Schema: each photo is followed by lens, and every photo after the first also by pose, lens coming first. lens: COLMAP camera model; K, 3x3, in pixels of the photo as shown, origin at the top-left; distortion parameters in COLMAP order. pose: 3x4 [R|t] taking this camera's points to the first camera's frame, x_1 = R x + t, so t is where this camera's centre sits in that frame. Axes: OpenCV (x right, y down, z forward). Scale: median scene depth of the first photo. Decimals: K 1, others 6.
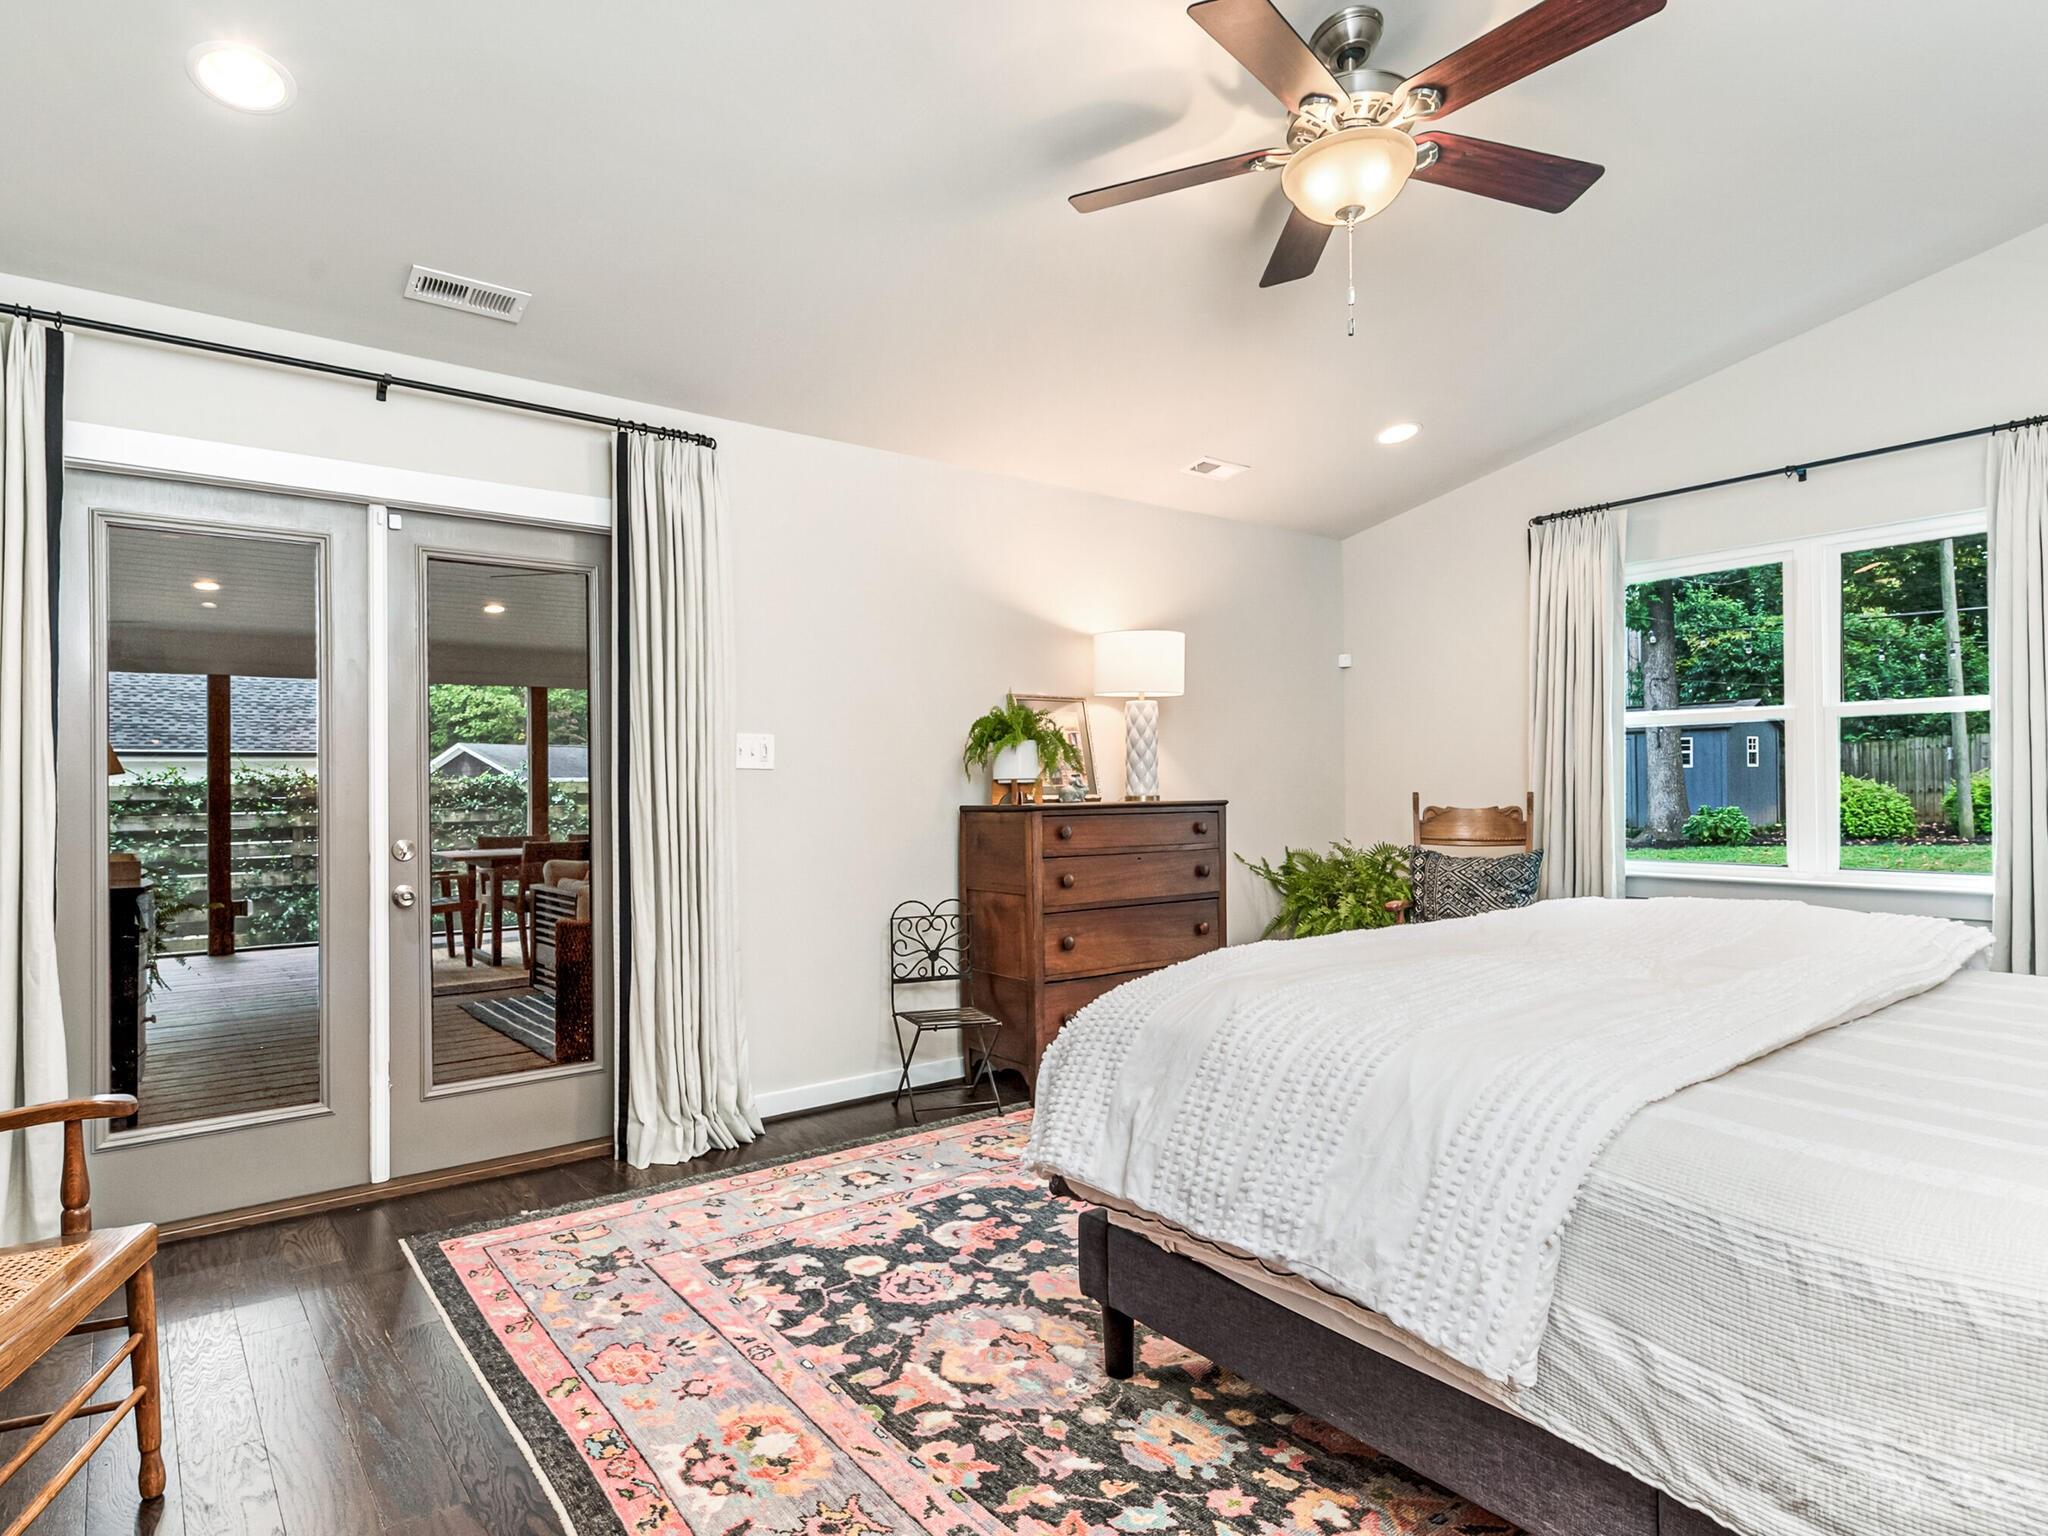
lens RADIAL K [[1230.3, 0, 1043.7], [0, 1230.3, 798.2], [0, 0, 1]] dist [0.010341, -0.000603]
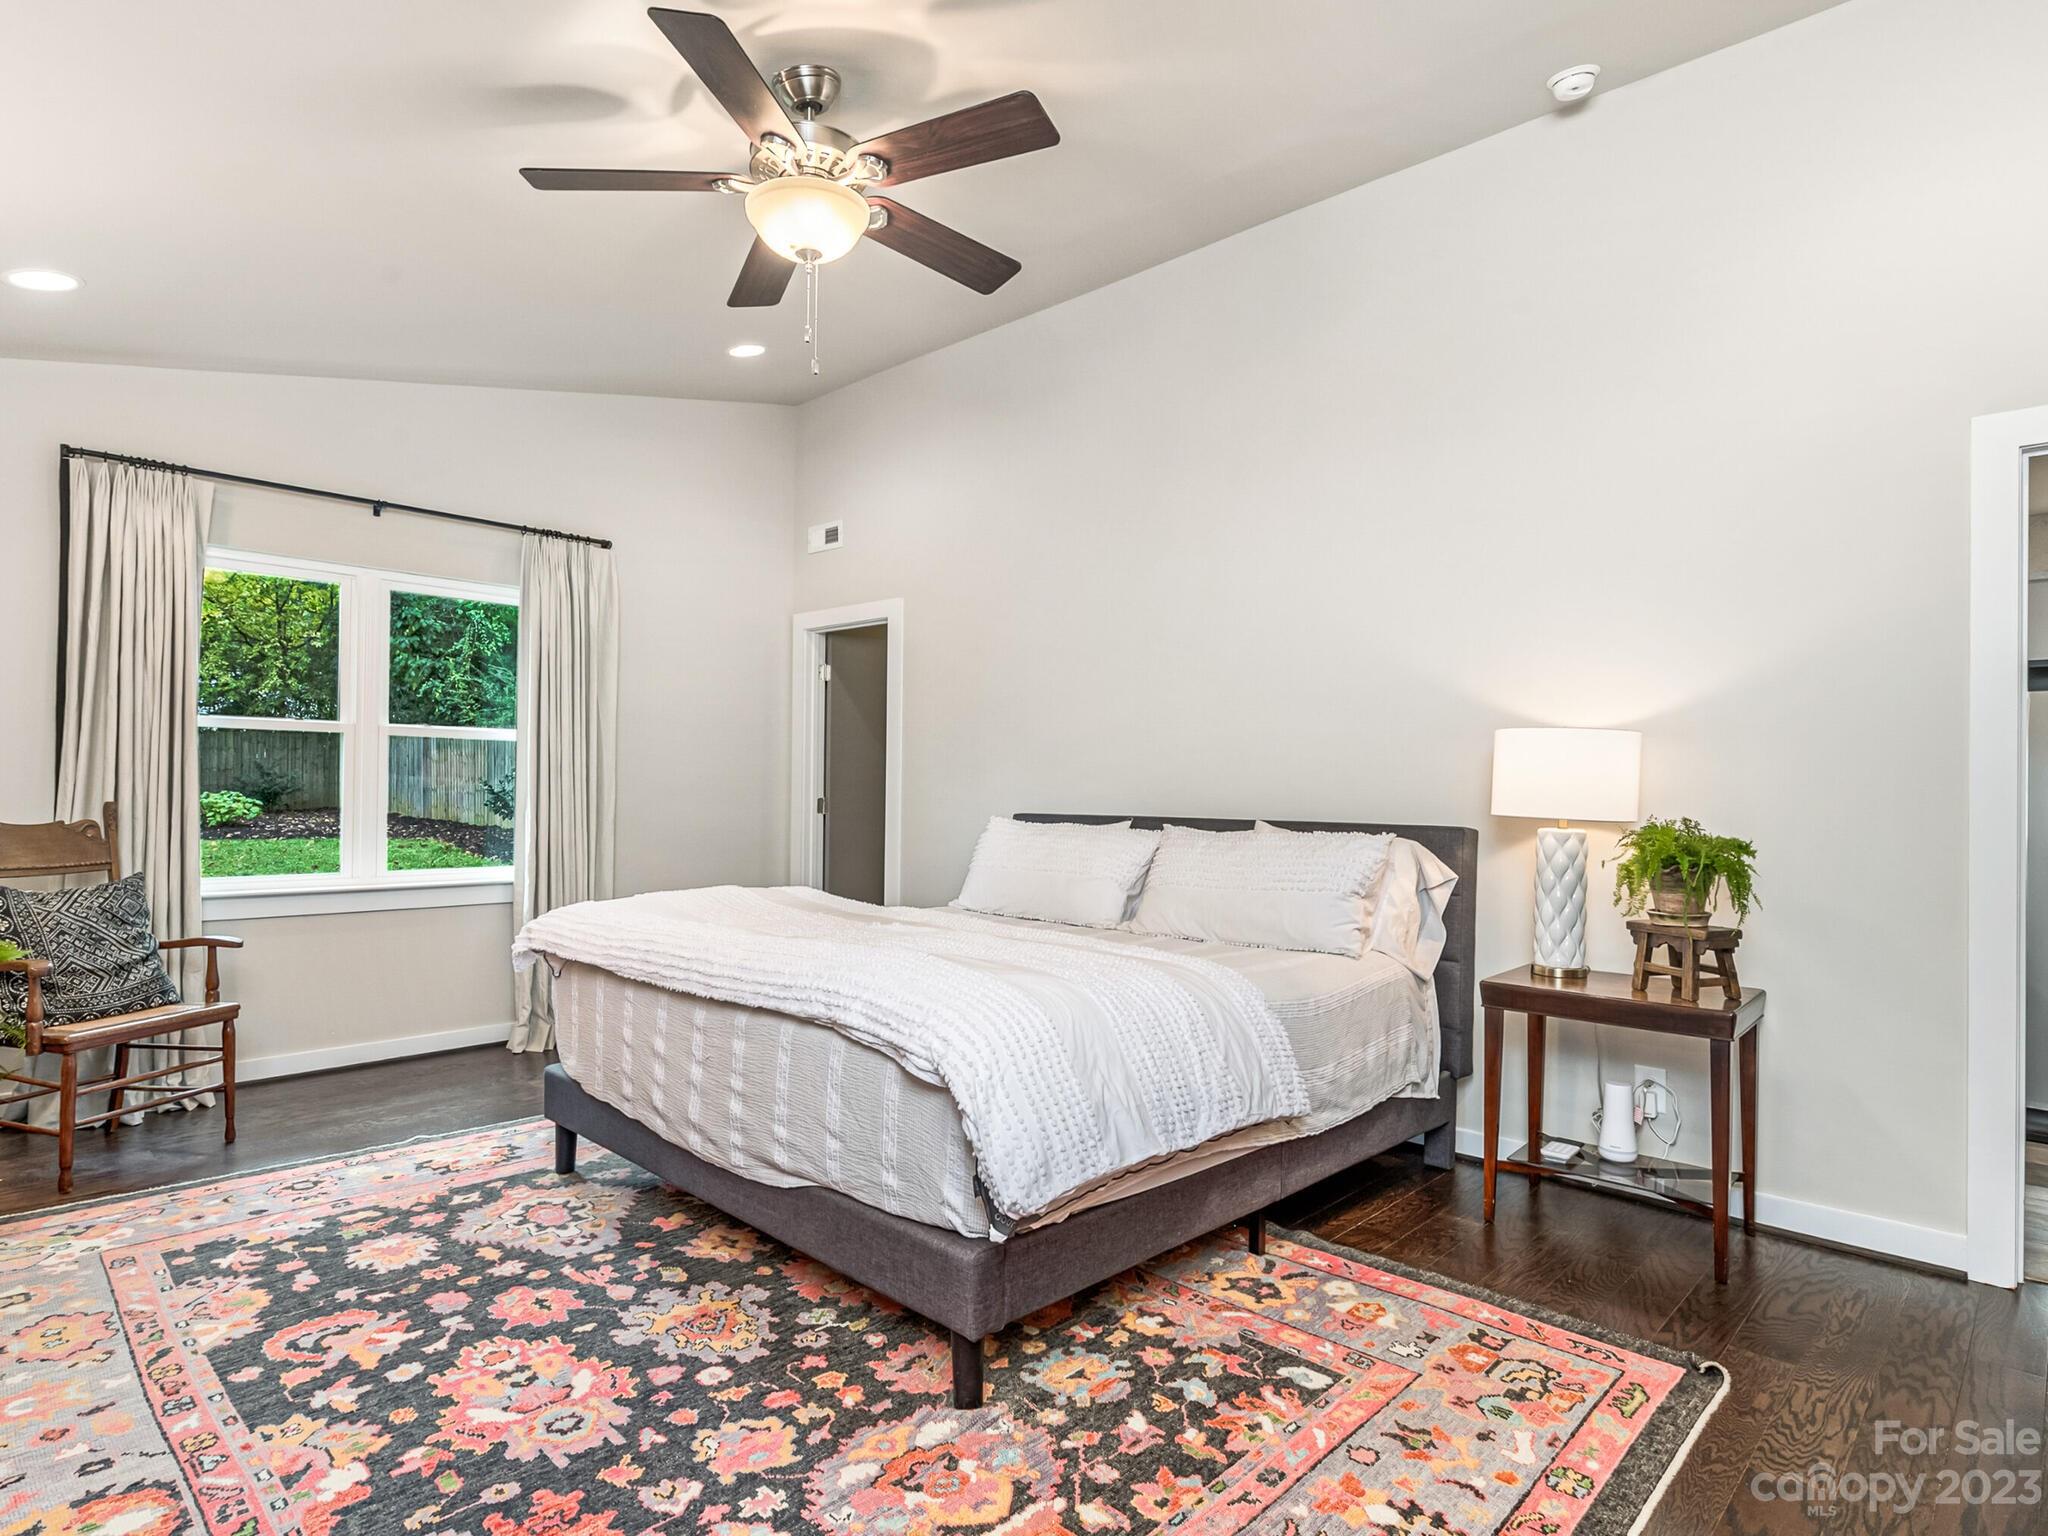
lens RADIAL K [[1111.0, 0, 1027.0], [0, 1111.0, 794.3], [0, 0, 1]] dist [0.001944, 0.000067]
pose [[-0.163008, 0.010420, 0.986570, -0.715688], [0.001393, 0.999946, -0.010331, -0.002875], [-0.986624, -0.000310, -0.163013, 0.969374]]
